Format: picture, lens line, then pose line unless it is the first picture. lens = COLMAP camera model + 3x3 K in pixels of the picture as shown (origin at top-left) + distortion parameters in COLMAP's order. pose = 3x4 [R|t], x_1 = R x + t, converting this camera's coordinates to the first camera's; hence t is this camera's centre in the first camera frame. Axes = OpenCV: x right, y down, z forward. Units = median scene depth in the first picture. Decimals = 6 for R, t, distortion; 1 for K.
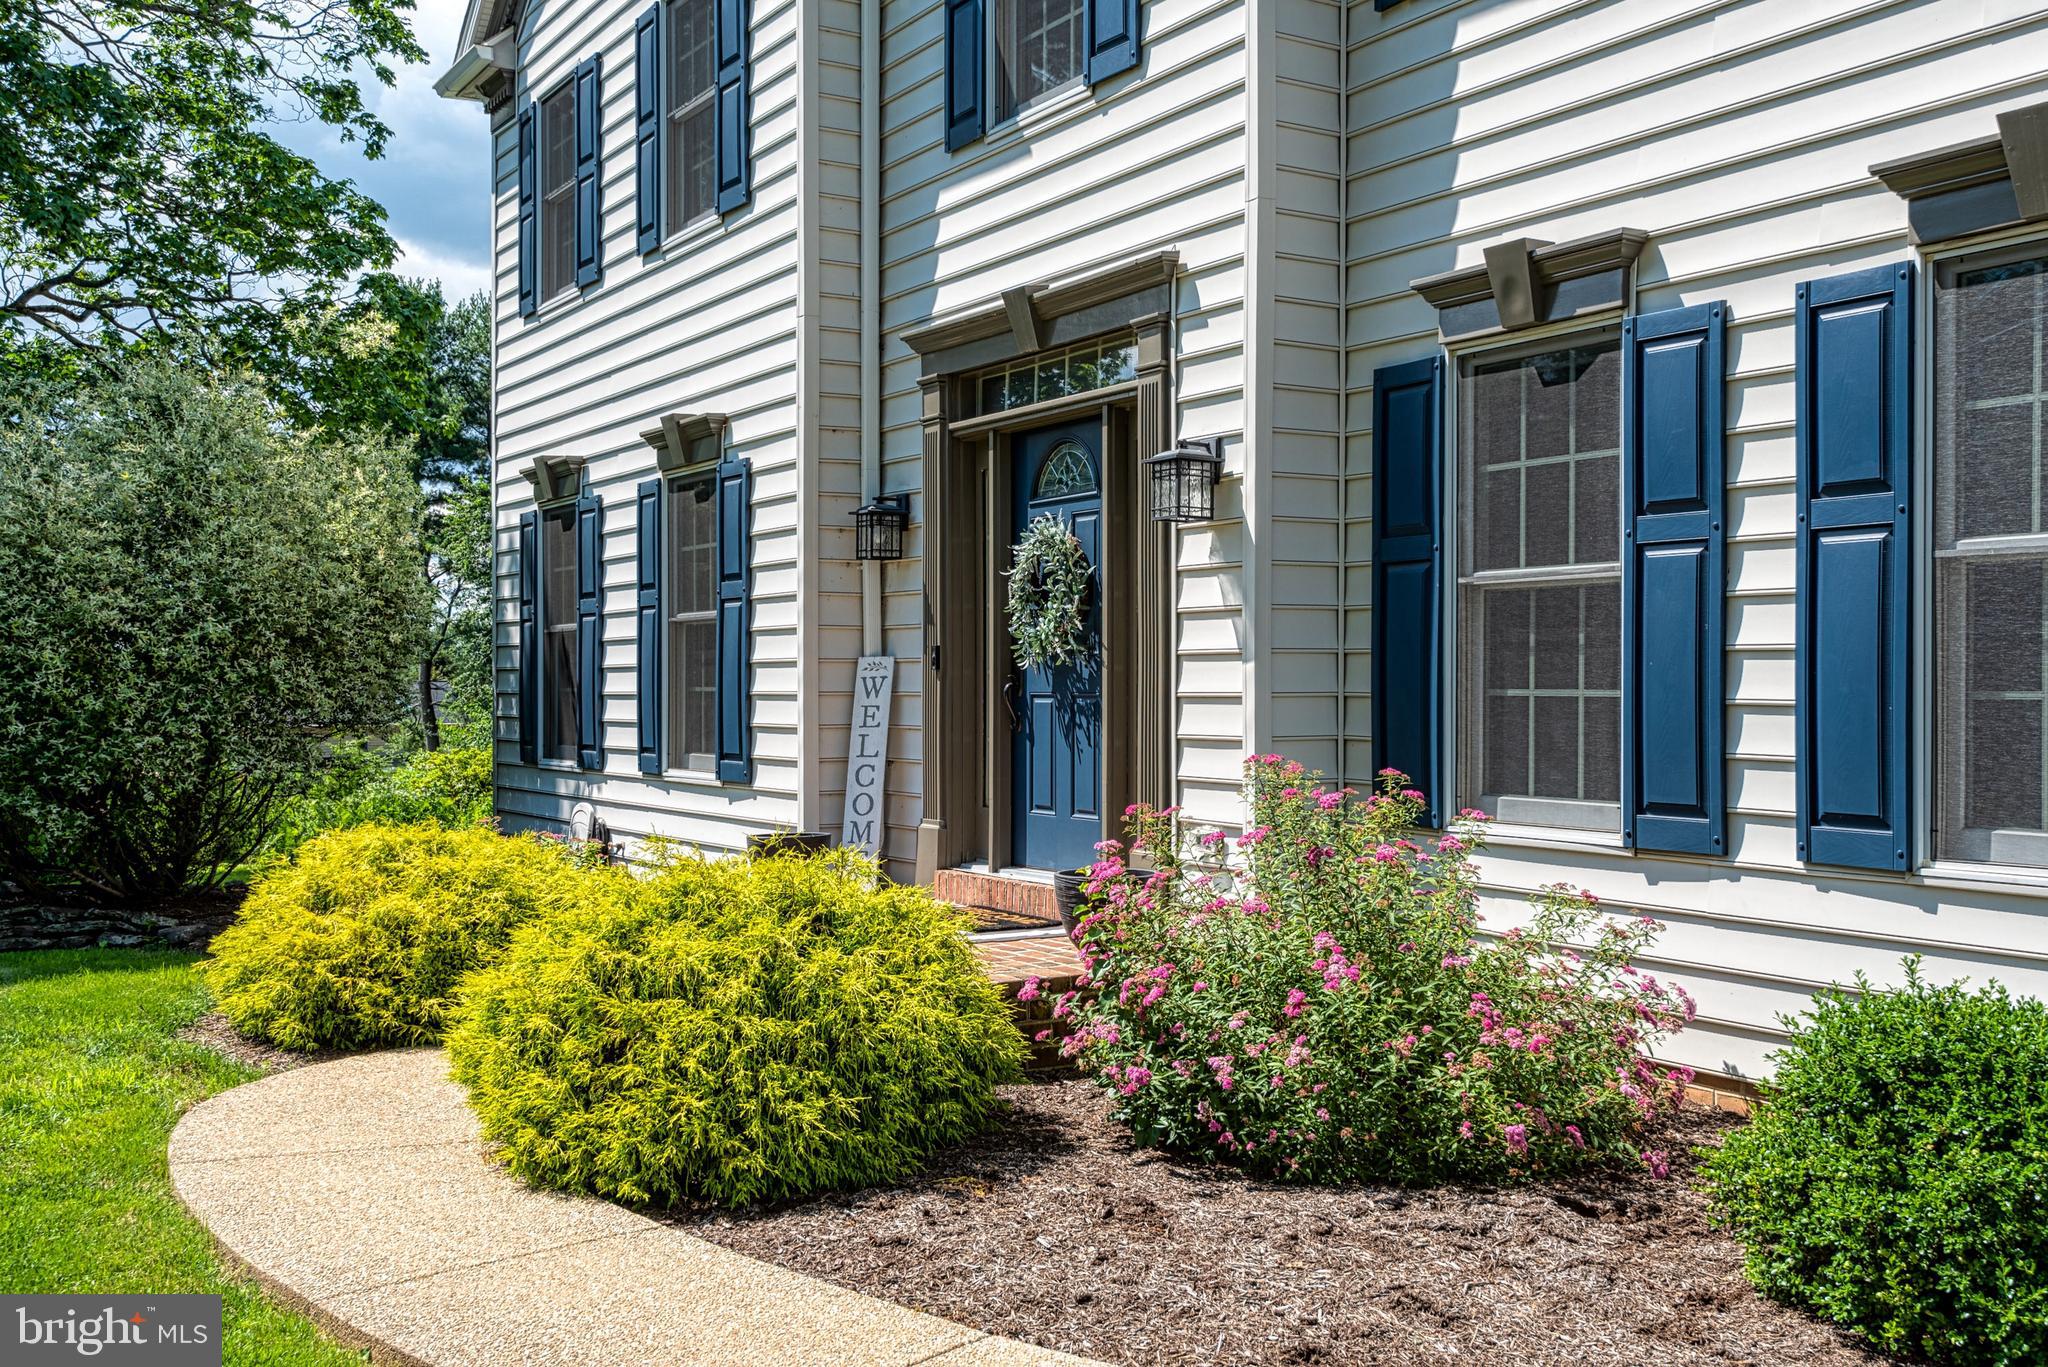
lens RADIAL K [[2055.6, 0, 1002.7], [0, 2055.6, 697.0], [0, 0, 1]] dist [0.001116, 0.000000]
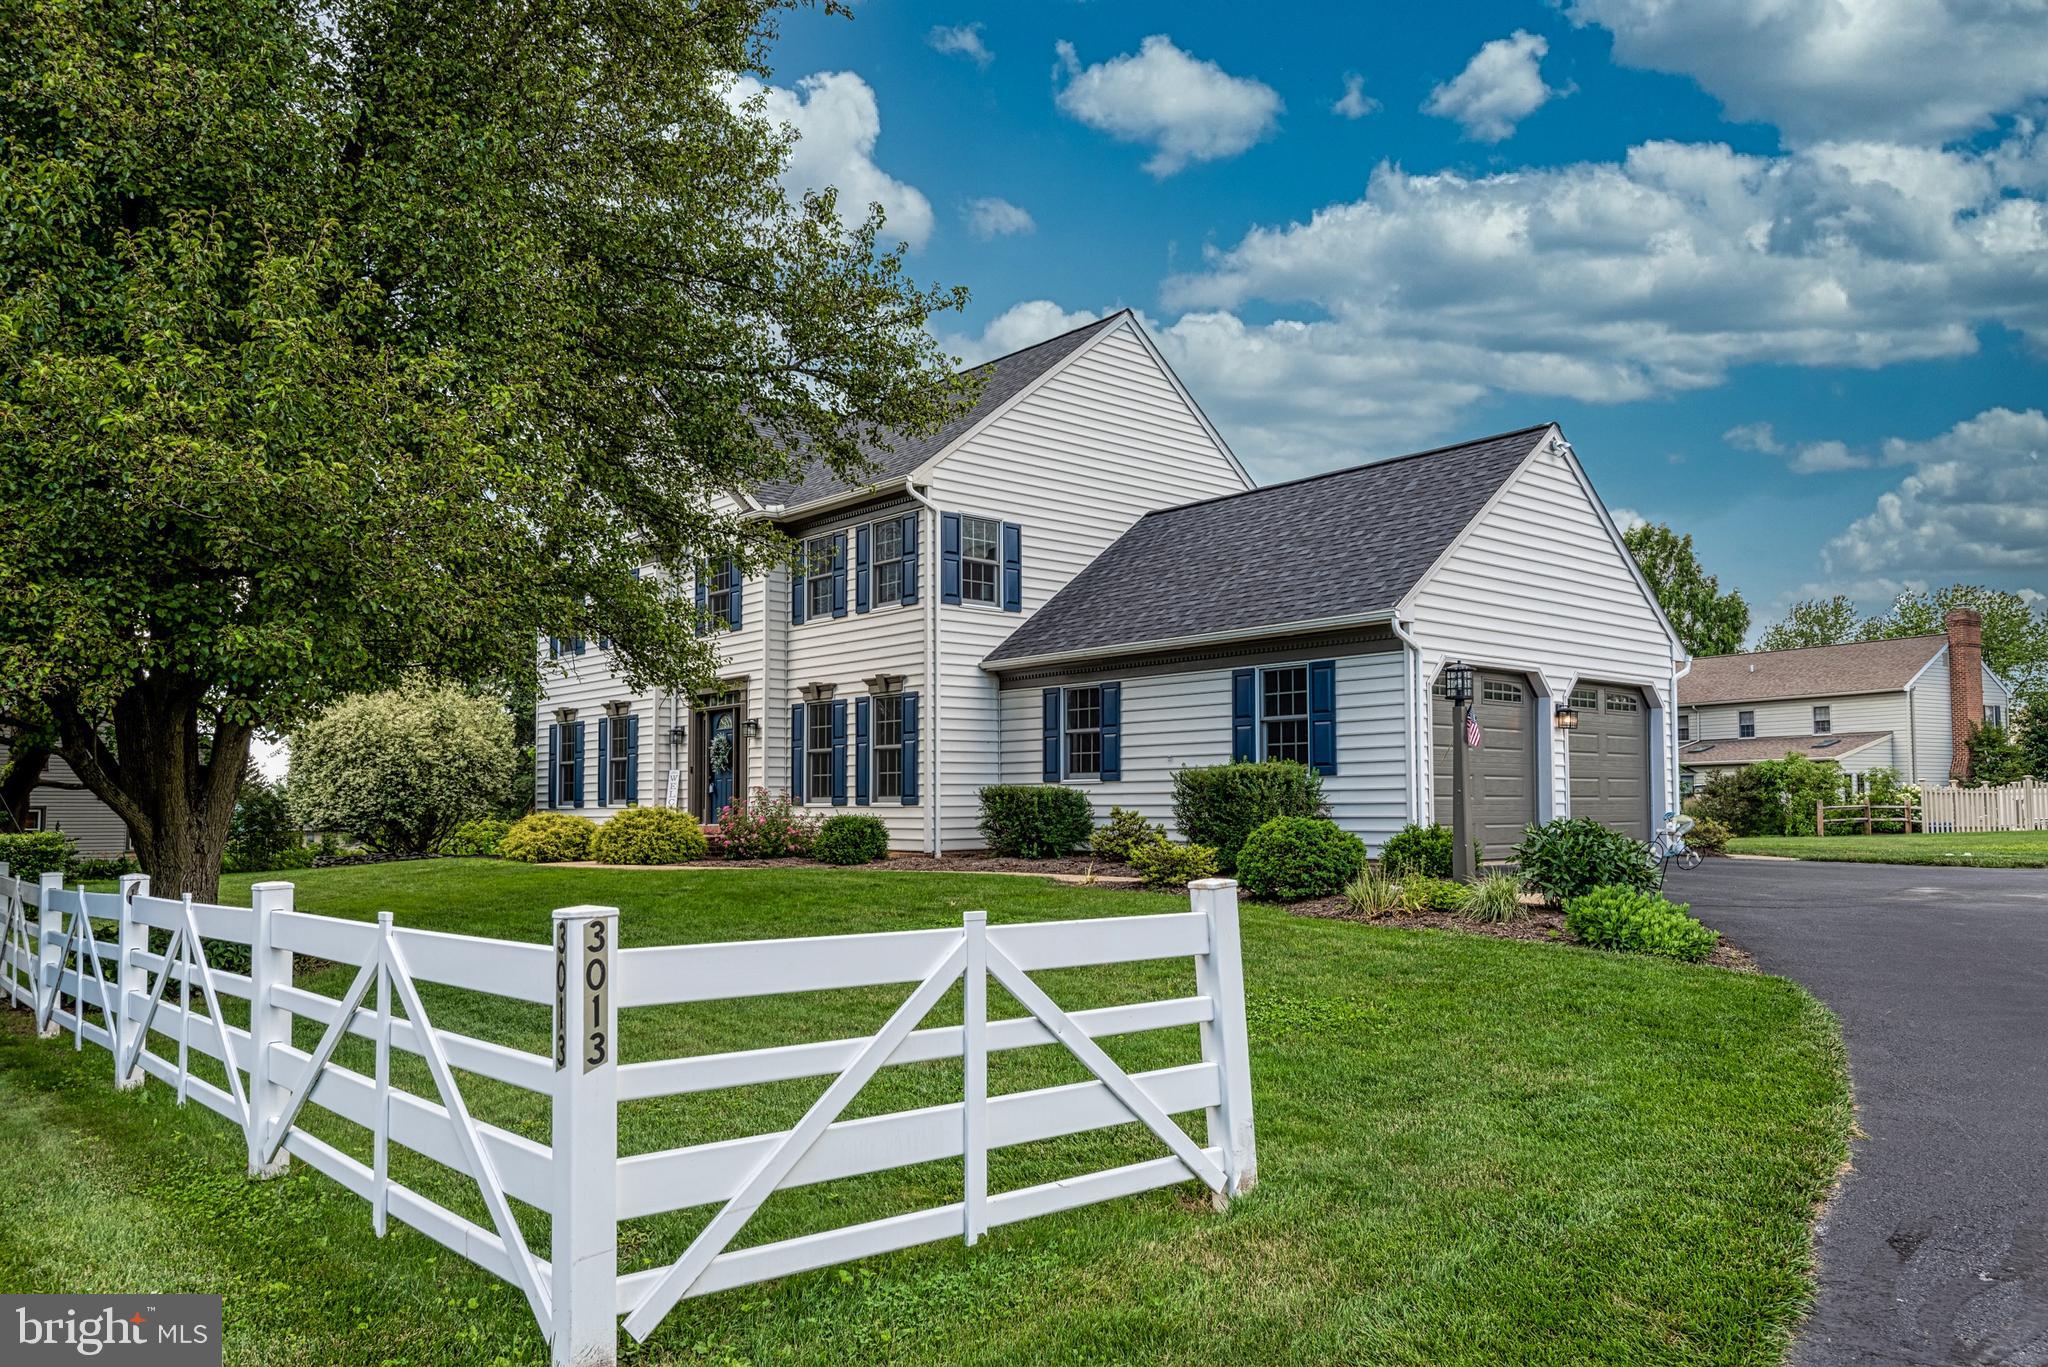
lens RADIAL K [[1456.0, 0, 987.6], [0, 1456.0, 734.6], [0, 0, 1]] dist [0.037873, -0.009088]
pose [[0.986229, 0.005052, 0.165306, 0.063654], [0.004397, 0.998379, -0.056741, 0.072946], [-0.165325, 0.056686, 0.984609, -1.788391]]
